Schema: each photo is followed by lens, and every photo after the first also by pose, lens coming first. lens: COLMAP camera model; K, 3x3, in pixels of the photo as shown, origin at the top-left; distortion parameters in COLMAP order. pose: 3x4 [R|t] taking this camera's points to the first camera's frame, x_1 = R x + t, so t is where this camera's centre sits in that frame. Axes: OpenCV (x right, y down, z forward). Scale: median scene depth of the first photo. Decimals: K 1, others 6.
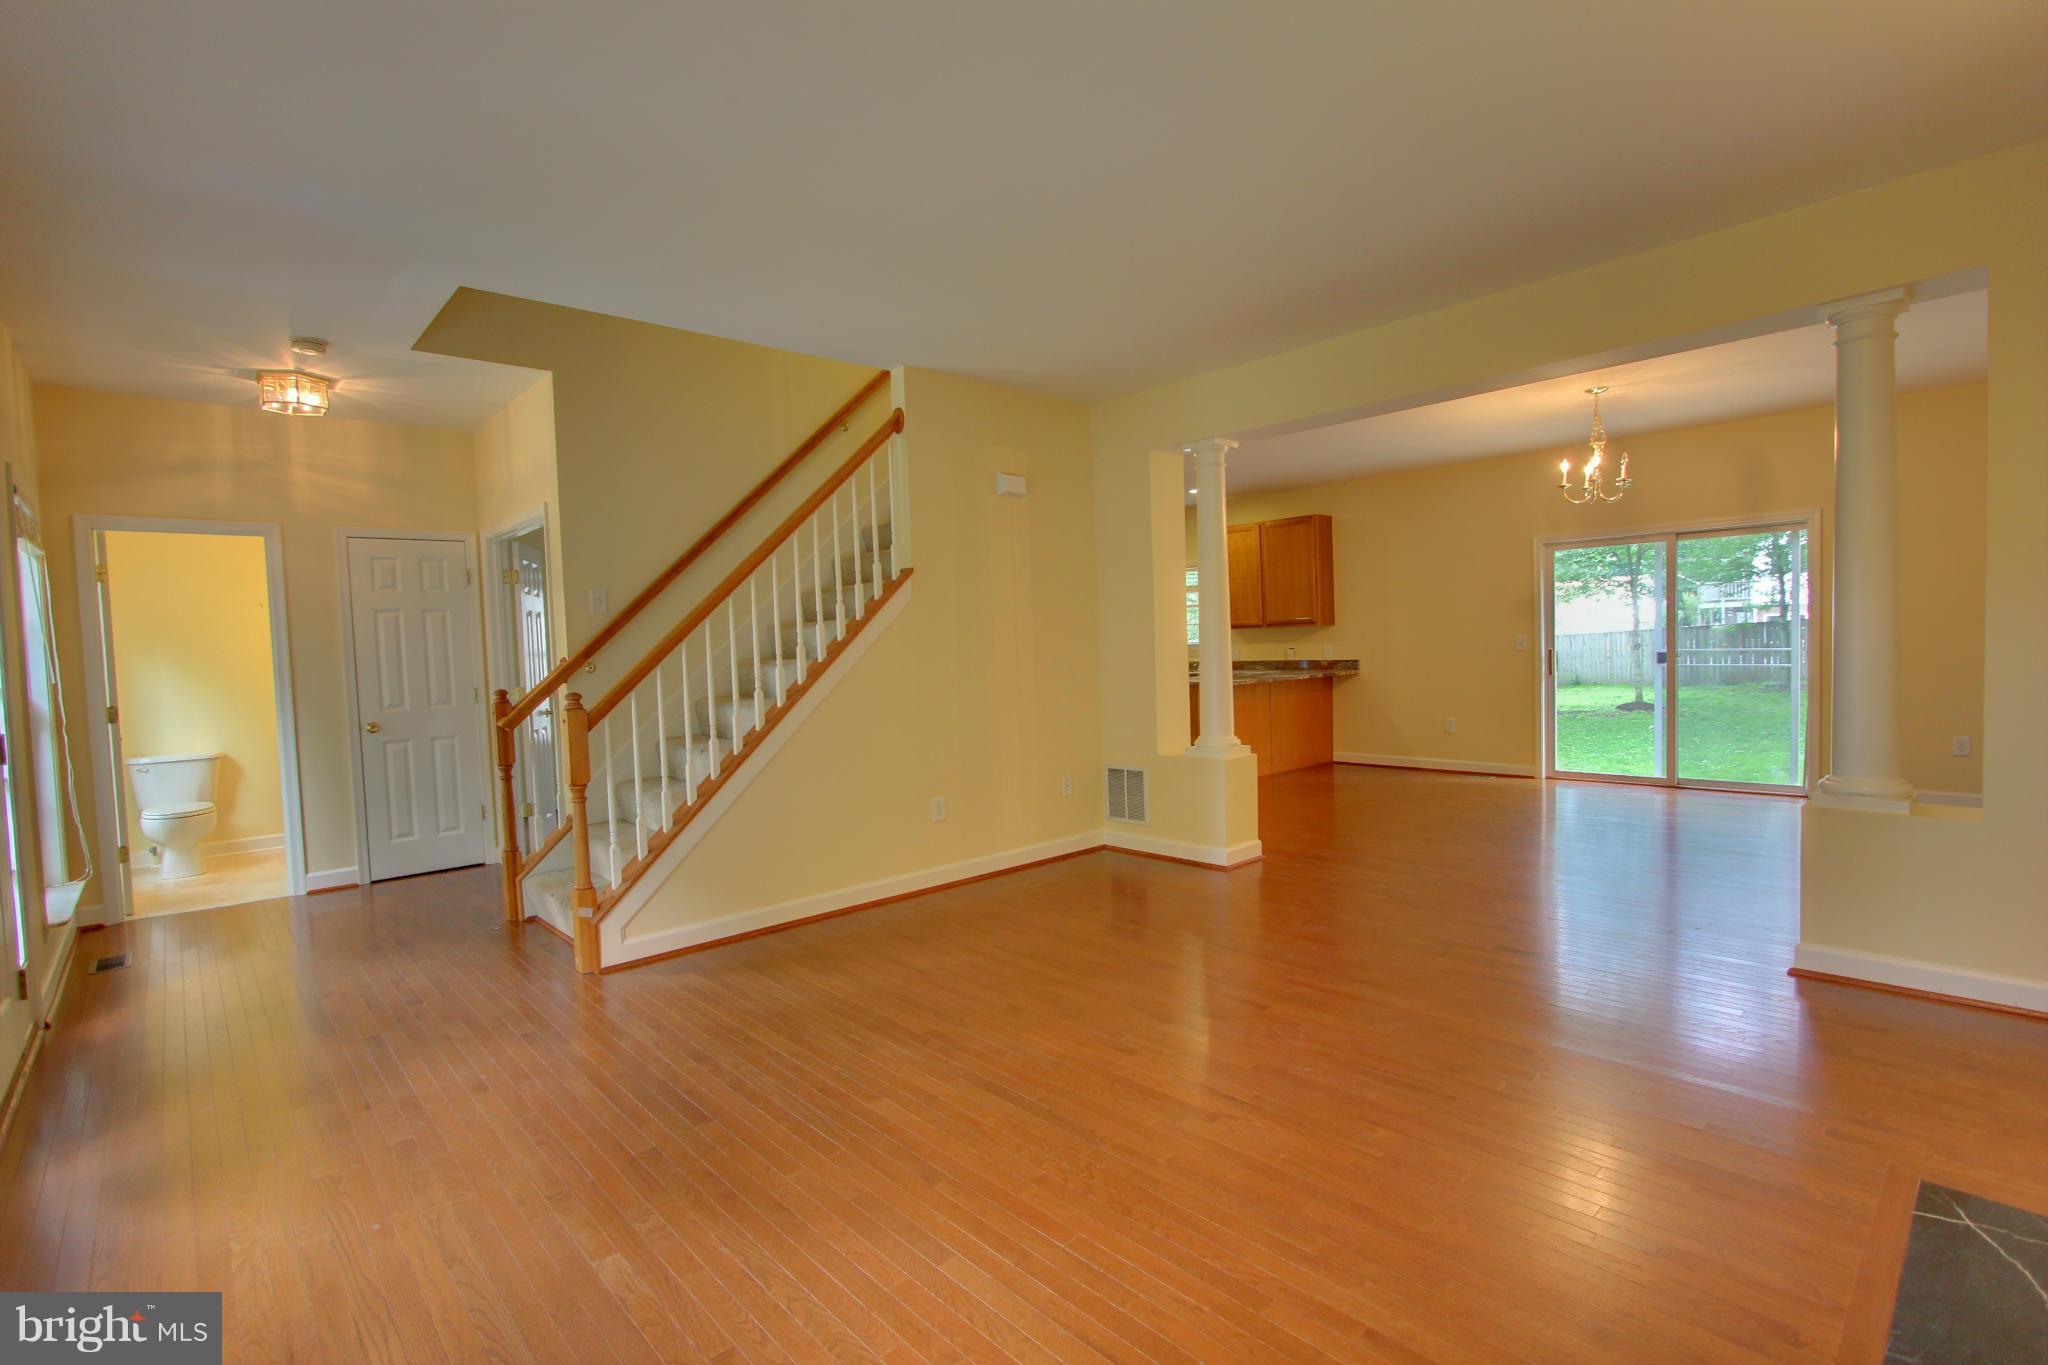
lens RADIAL K [[944.2, 0, 1040.4], [0, 944.2, 688.0], [0, 0, 1]] dist [-0.015607, 0.000320]
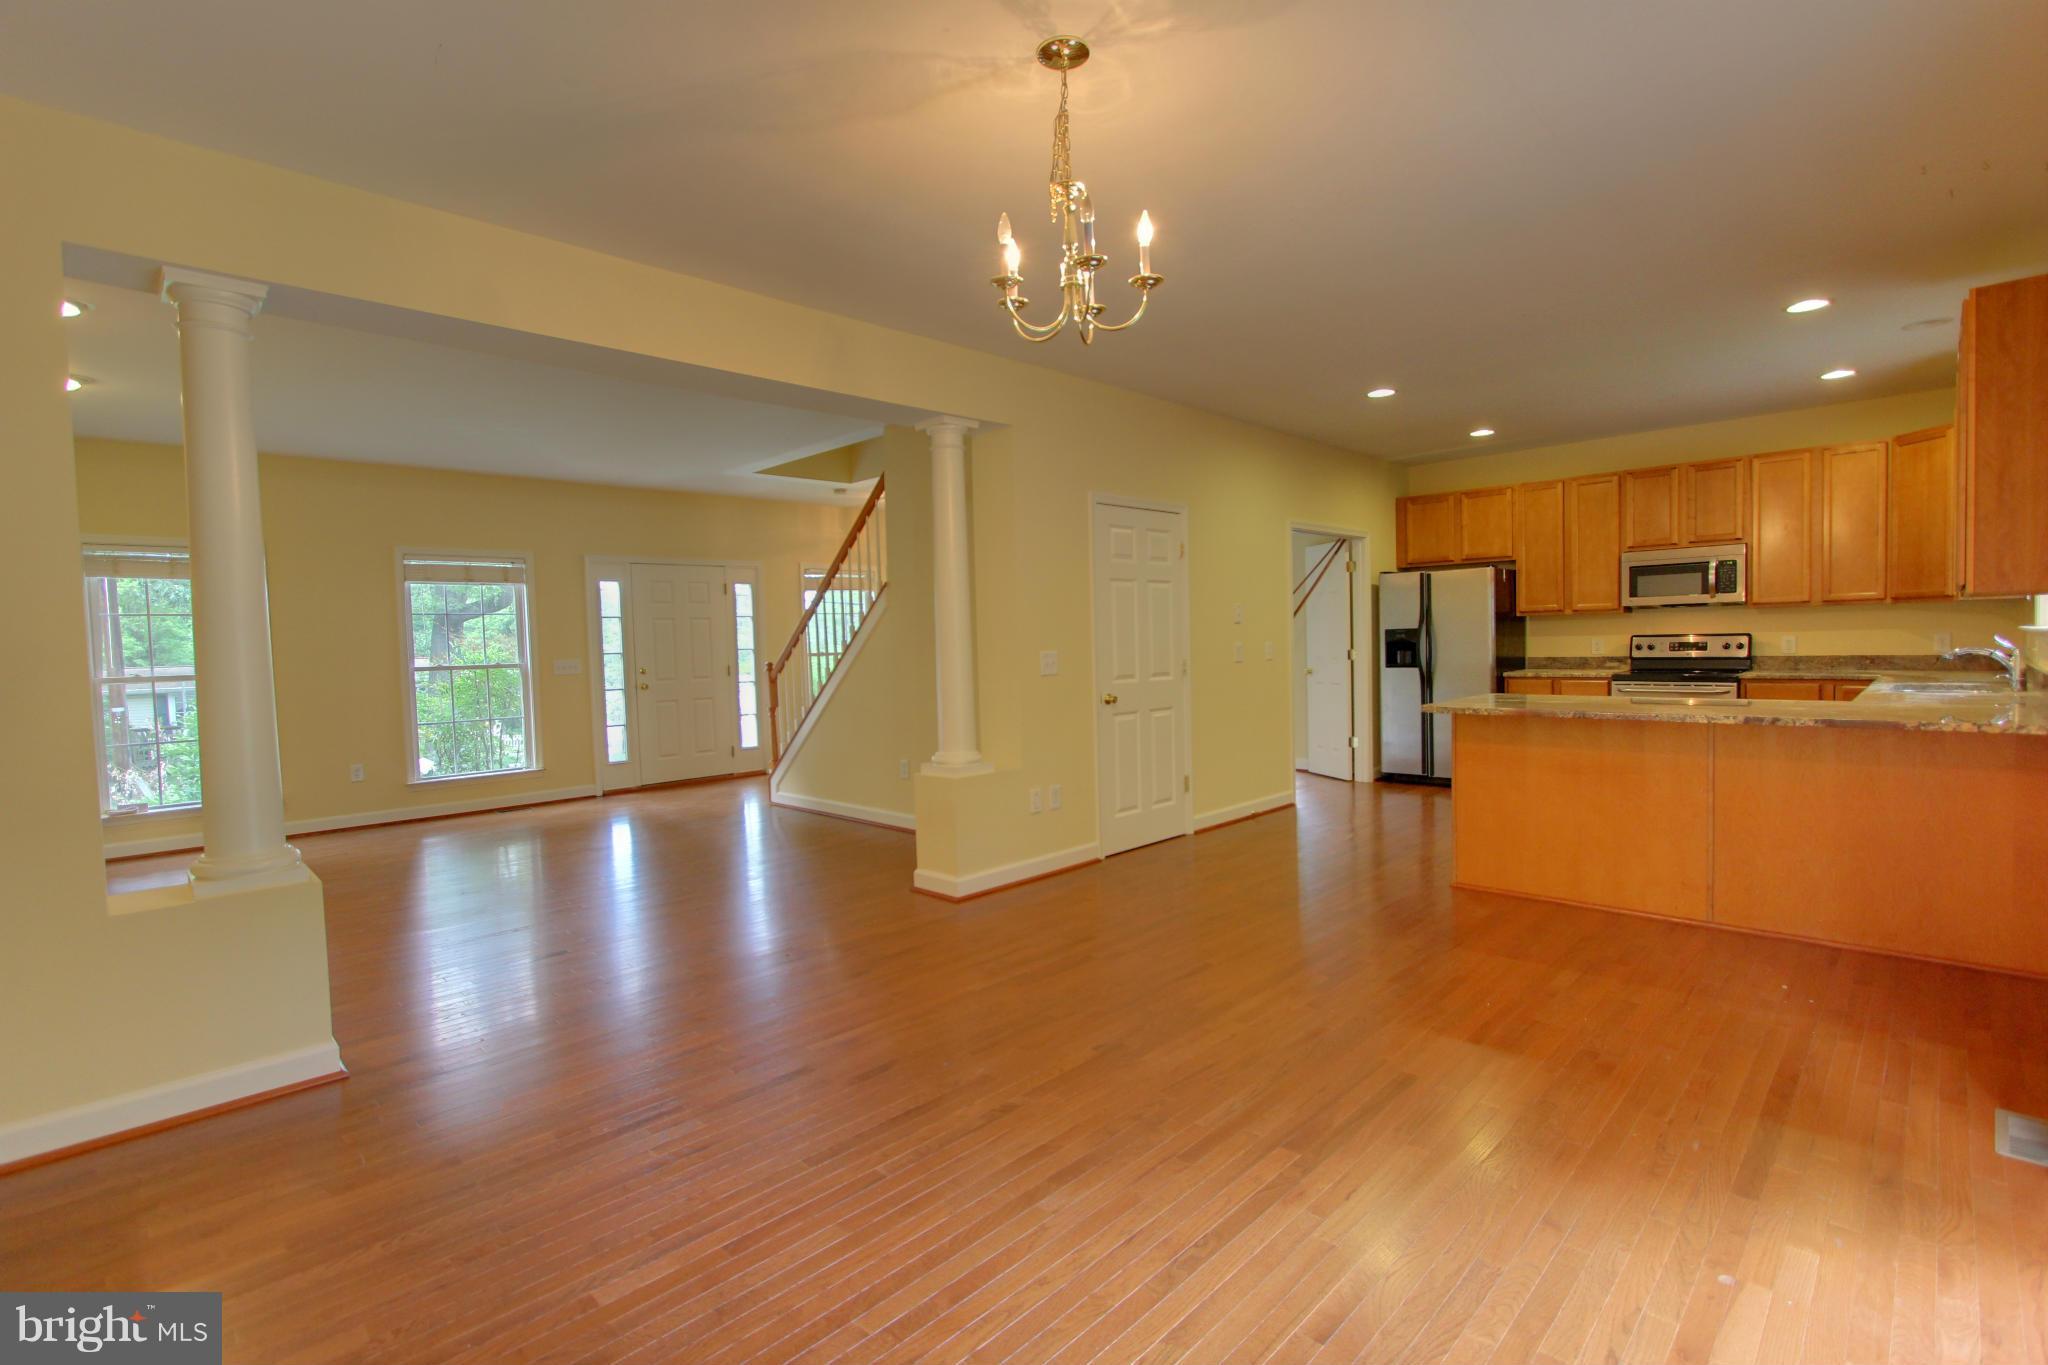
lens RADIAL K [[944.2, 0, 1036.8], [0, 944.2, 686.5], [0, 0, 1]] dist [-0.015607, 0.000320]
pose [[0.043408, 0.082798, -0.995620, 0.789310], [-0.024088, 0.996357, 0.081809, -0.062495], [0.998767, 0.020431, 0.045245, 0.757466]]
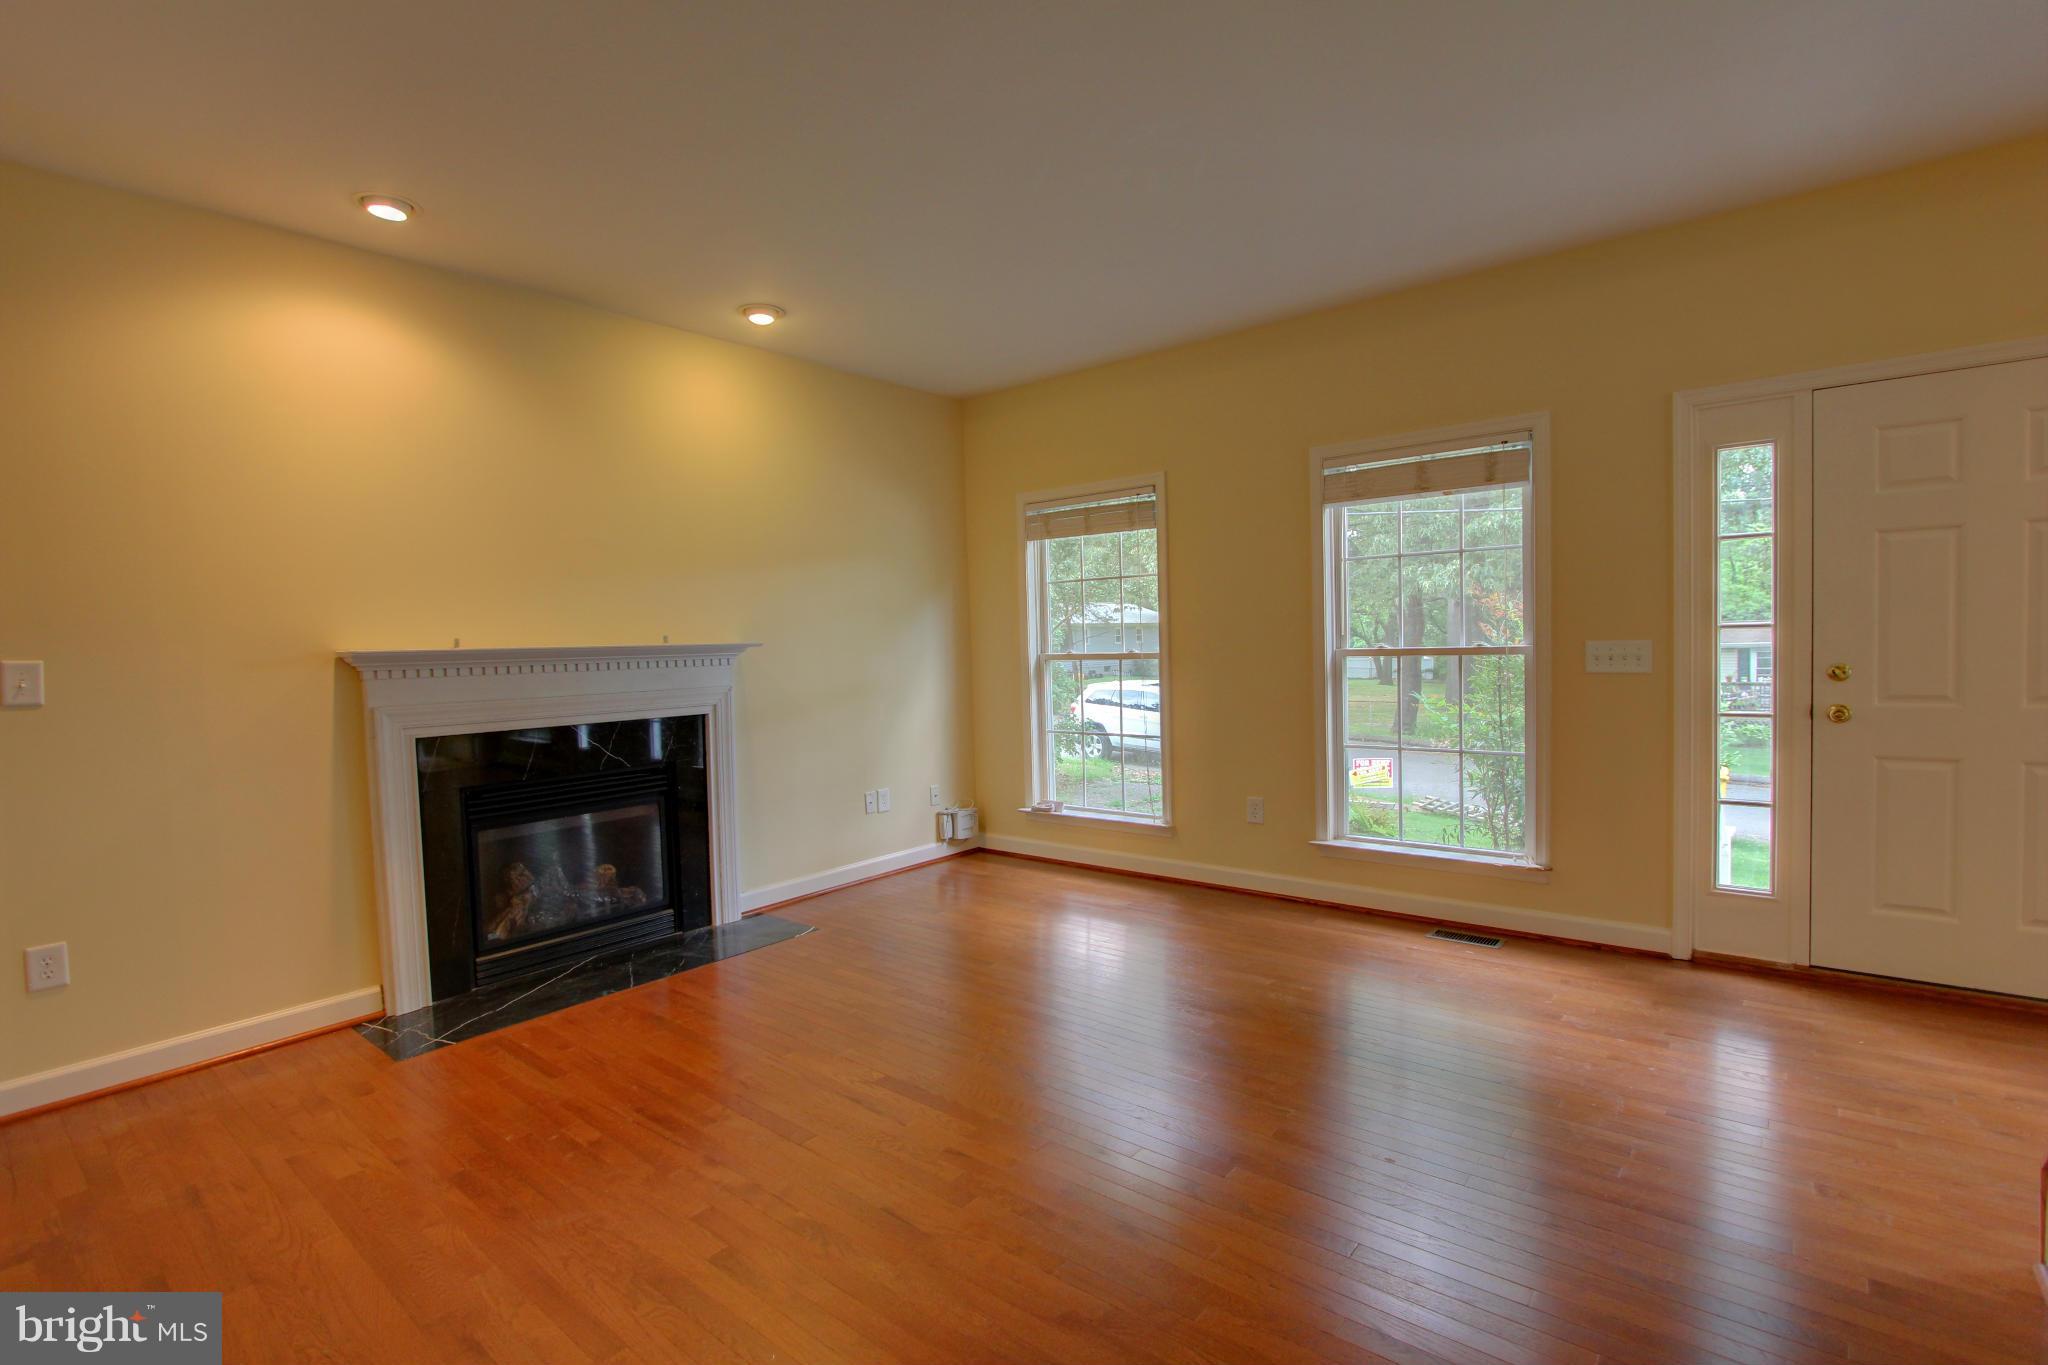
lens RADIAL K [[944.2, 0, 1042.5], [0, 944.2, 688.5], [0, 0, 1]] dist [-0.015607, 0.000320]
pose [[-0.988503, 0.071263, -0.133353, 0.037119], [0.057270, 0.992718, 0.105976, -0.034961], [0.139934, 0.097121, -0.985386, 0.702710]]
